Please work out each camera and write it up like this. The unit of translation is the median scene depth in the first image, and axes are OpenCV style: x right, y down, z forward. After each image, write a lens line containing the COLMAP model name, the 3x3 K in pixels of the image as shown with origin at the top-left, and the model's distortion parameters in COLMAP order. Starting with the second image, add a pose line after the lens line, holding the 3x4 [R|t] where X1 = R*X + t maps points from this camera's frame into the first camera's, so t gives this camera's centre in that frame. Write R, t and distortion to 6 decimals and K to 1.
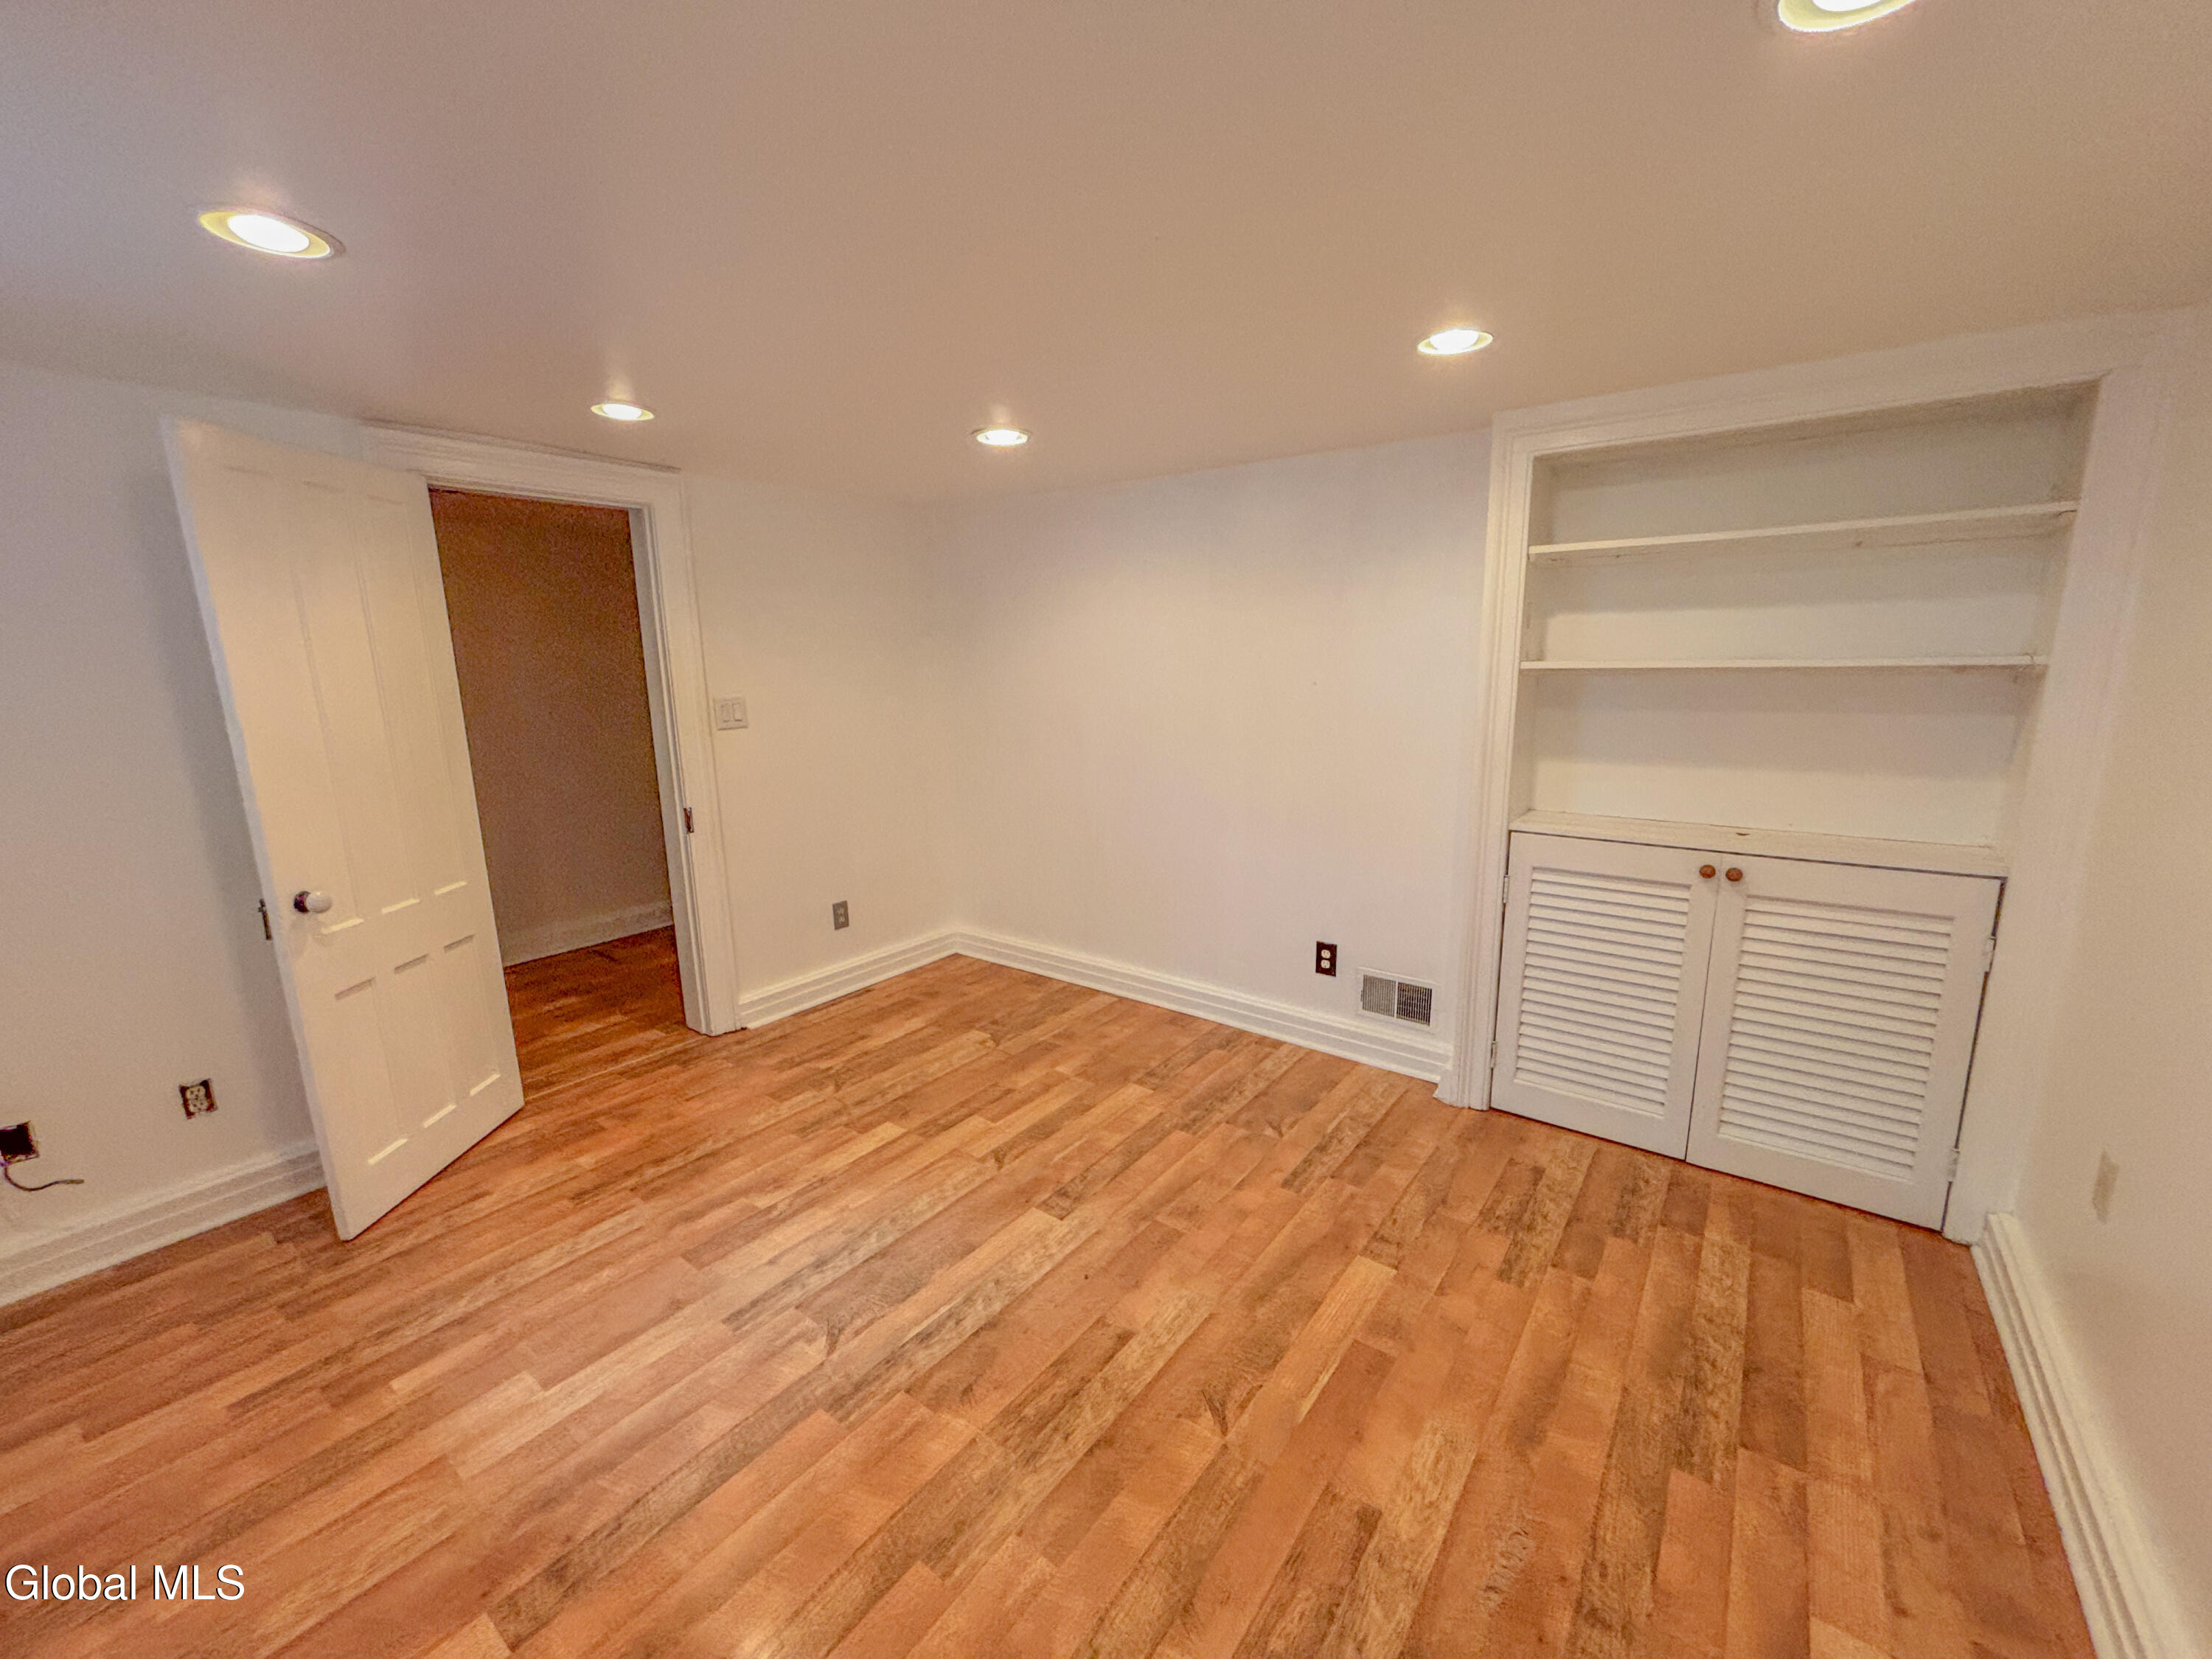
lens RADIAL K [[891.3, 0, 1102.8], [0, 891.3, 830.7], [0, 0, 1]] dist [0.001002, -0.000785]
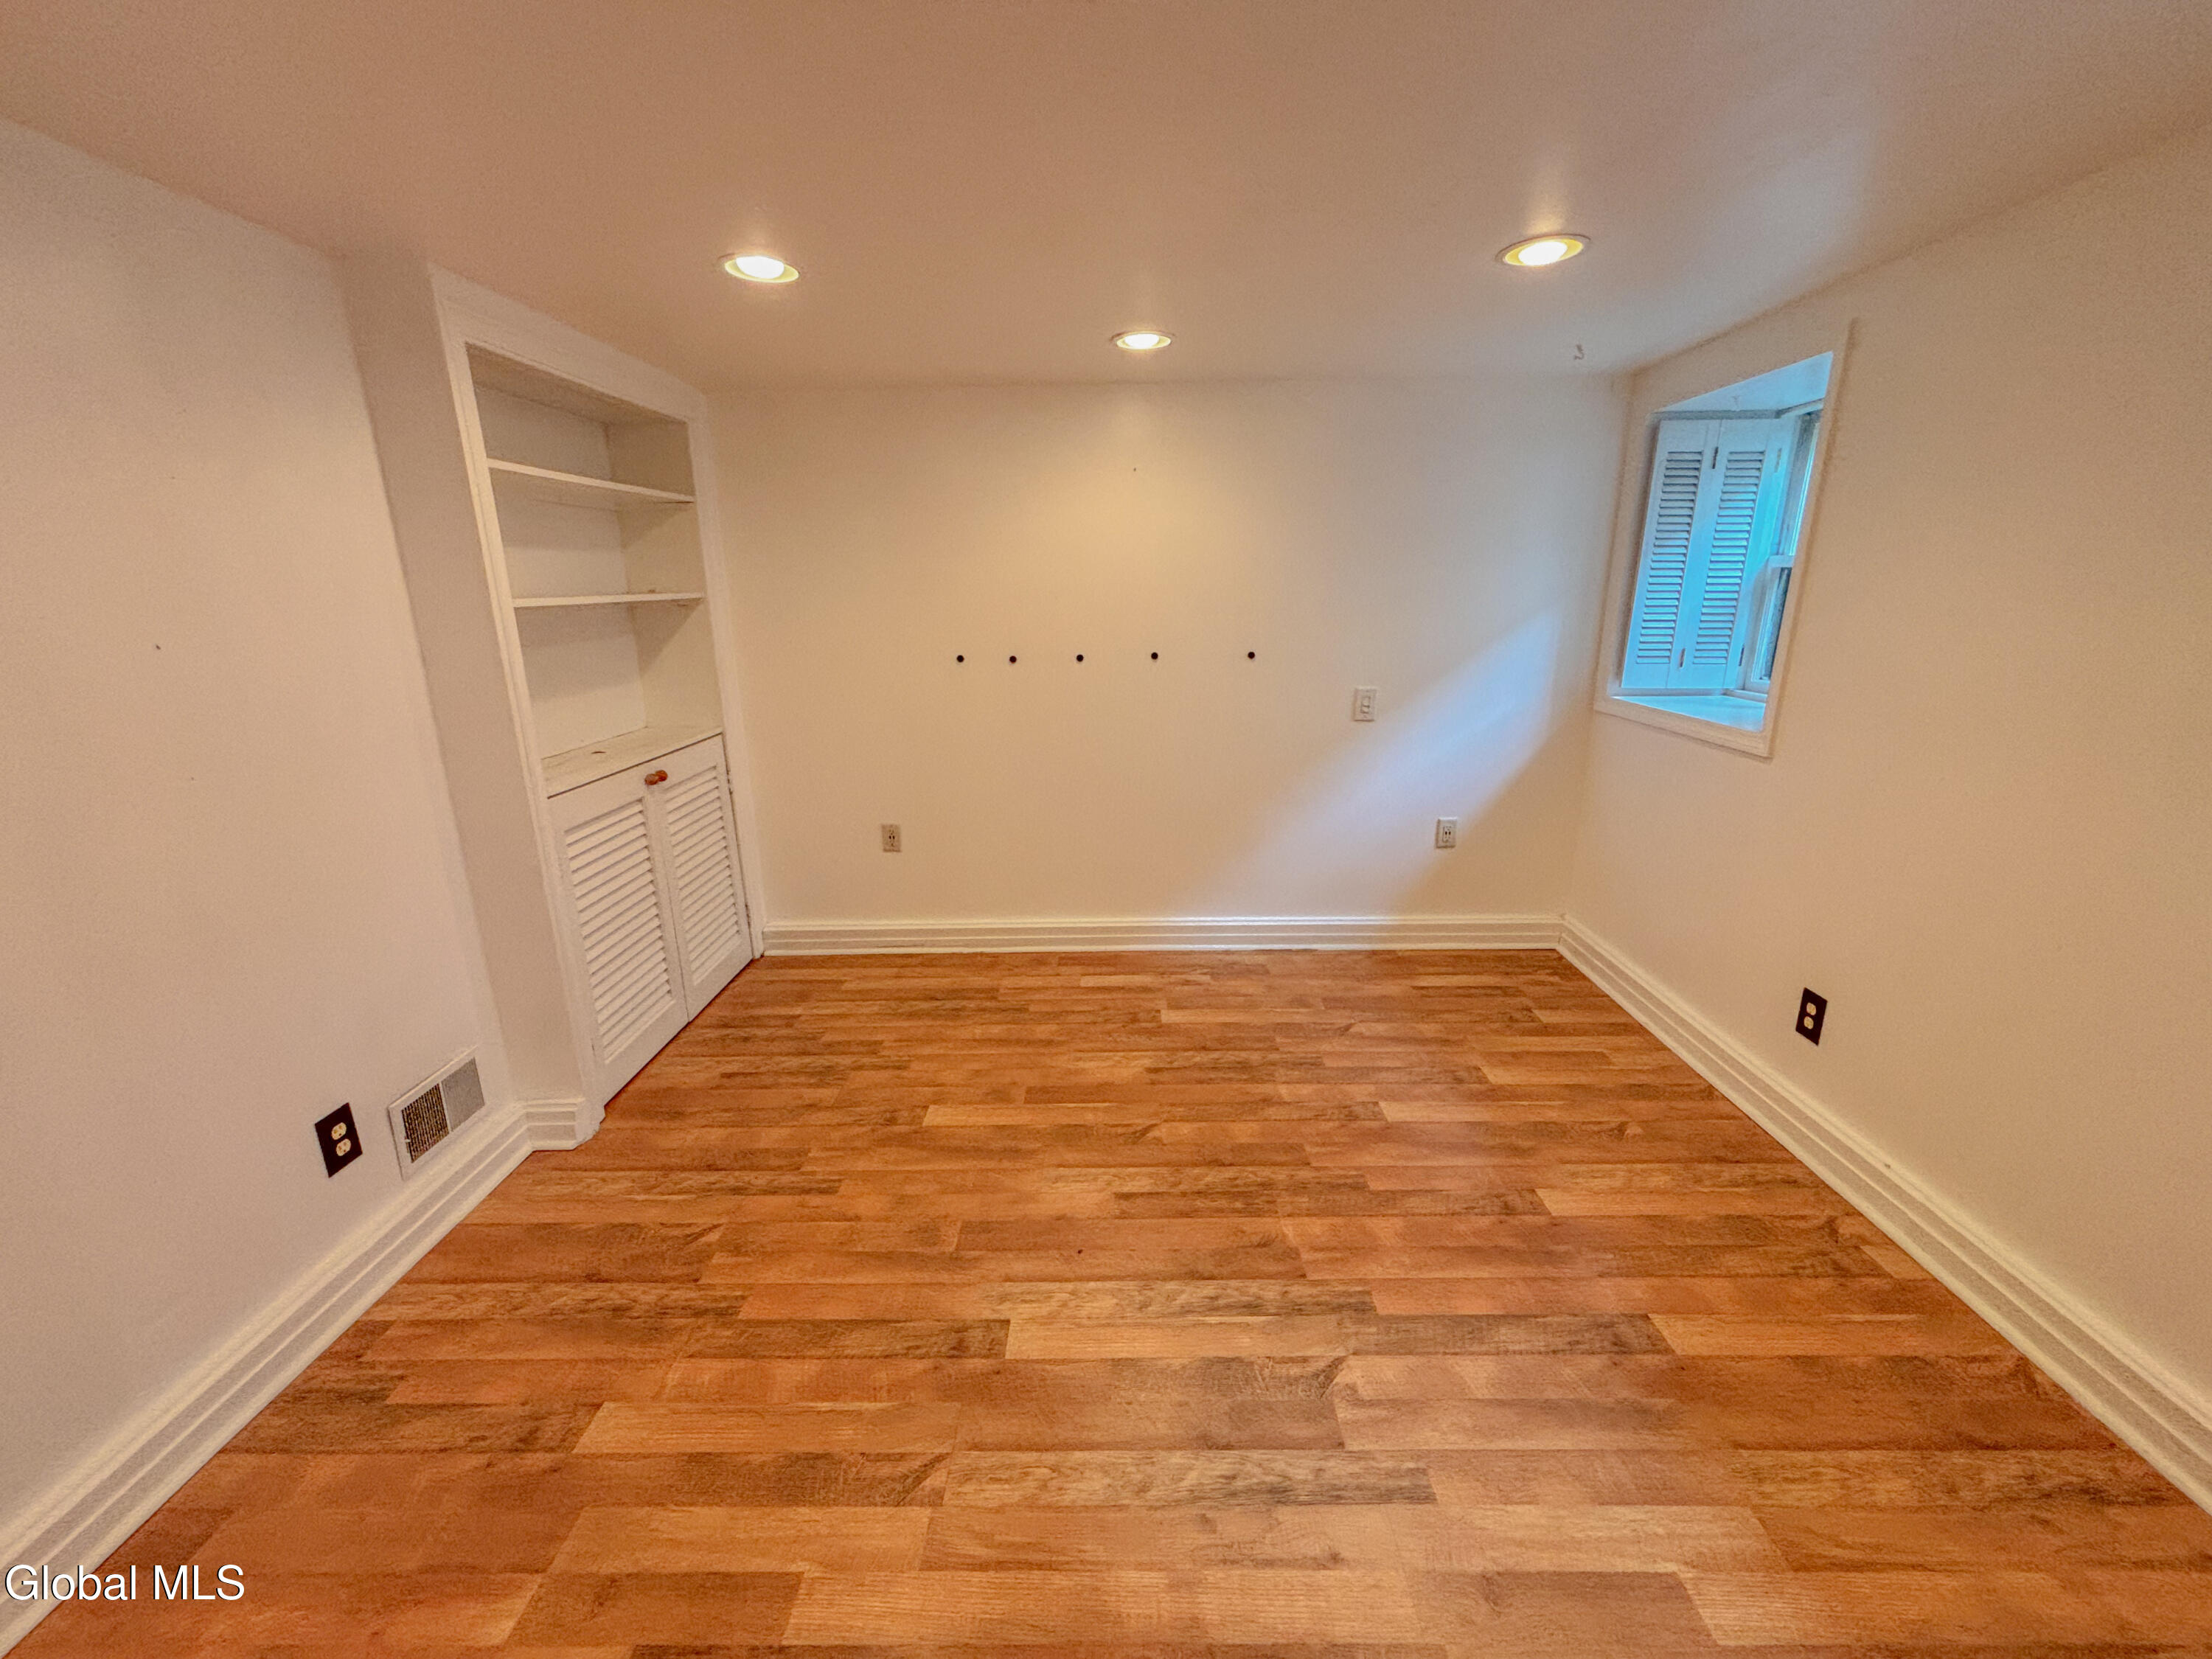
lens RADIAL K [[891.3, 0, 1110.7], [0, 891.3, 835.0], [0, 0, 1]] dist [0.001002, -0.000785]
pose [[-0.593031, -0.198526, 0.780322, -0.723491], [0.177259, 0.913161, 0.367036, -0.251474], [-0.785426, 0.355983, -0.506342, 1.373477]]
